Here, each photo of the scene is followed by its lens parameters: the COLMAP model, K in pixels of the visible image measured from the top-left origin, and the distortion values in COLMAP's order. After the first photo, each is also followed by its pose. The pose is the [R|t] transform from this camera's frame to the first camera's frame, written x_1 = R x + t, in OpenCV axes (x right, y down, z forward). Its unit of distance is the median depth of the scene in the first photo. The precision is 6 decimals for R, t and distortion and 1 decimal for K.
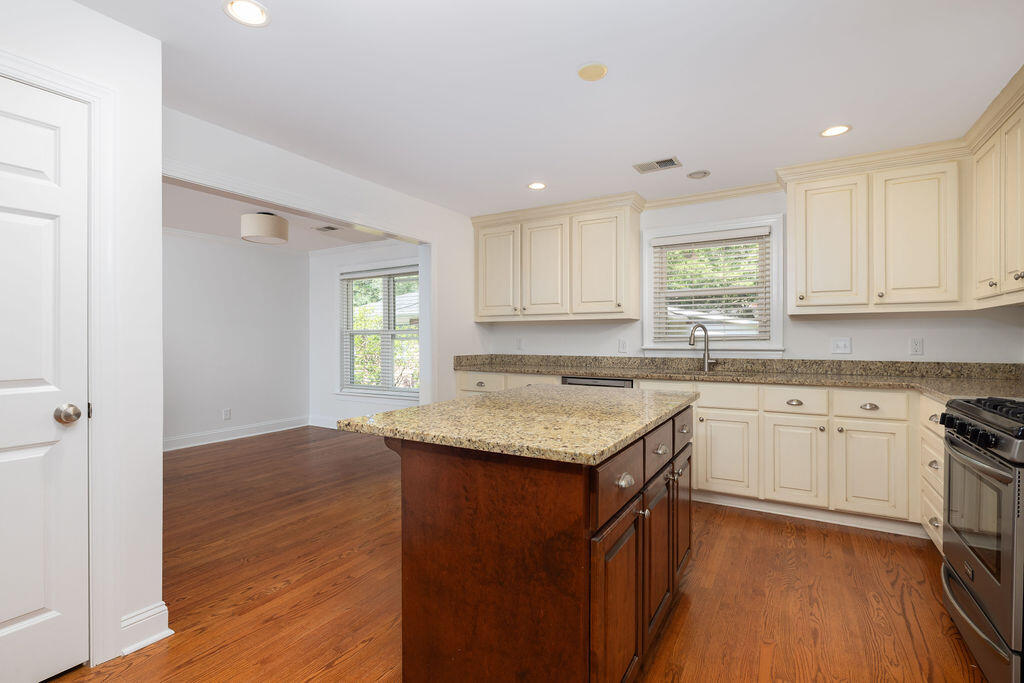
lens RADIAL K [[478.6, 0, 512.0], [0, 478.6, 341.5], [0, 0, 1]] dist [-0.031981, 0.006366]
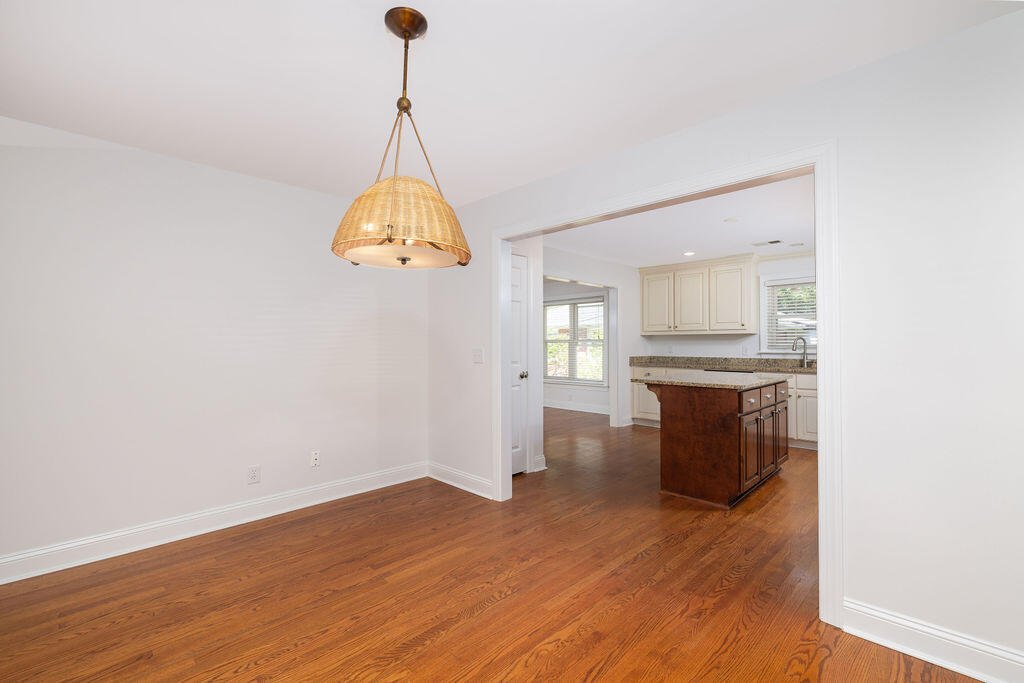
lens RADIAL K [[446.6, 0, 512.0], [0, 446.6, 341.5], [0, 0, 1]] dist [-0.002302, -0.000018]
pose [[0.971394, 0.000547, -0.237474, -0.158573], [-0.003257, 0.999934, -0.011017, -0.002951], [0.237452, 0.011476, 0.971331, -0.580462]]
